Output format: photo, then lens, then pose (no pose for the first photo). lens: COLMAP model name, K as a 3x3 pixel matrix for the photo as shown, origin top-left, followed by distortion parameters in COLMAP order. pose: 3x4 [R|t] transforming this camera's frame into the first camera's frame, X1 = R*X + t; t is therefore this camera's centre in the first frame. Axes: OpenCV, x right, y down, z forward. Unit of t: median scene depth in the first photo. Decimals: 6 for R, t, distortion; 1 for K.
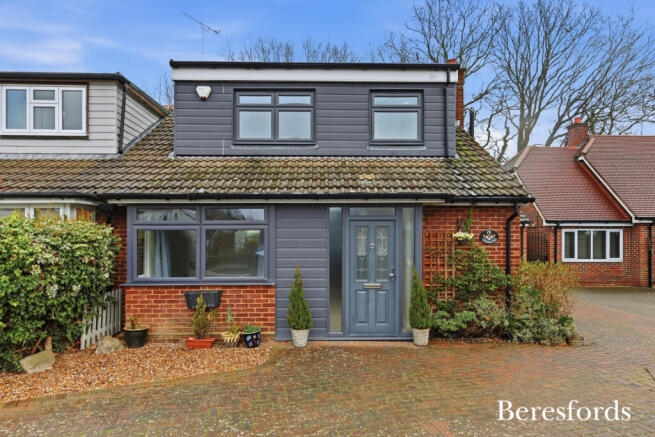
lens RADIAL K [[380.2, 0, 328.2], [0, 380.2, 236.4], [0, 0, 1]] dist [-0.002877, -0.000671]
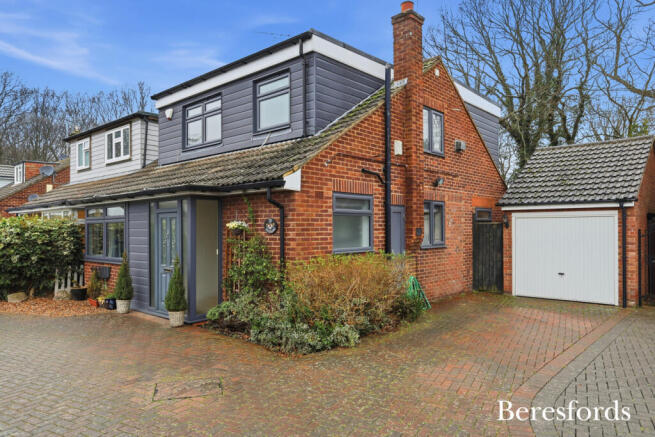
lens RADIAL K [[449.0, 0, 327.6], [0, 449.0, 221.7], [0, 0, 1]] dist [0.001662, 0.000445]
pose [[0.731361, -0.016021, -0.681803, 1.075101], [0.009137, 0.999864, -0.013694, 0.006293], [0.681930, 0.003786, 0.731408, 0.263660]]
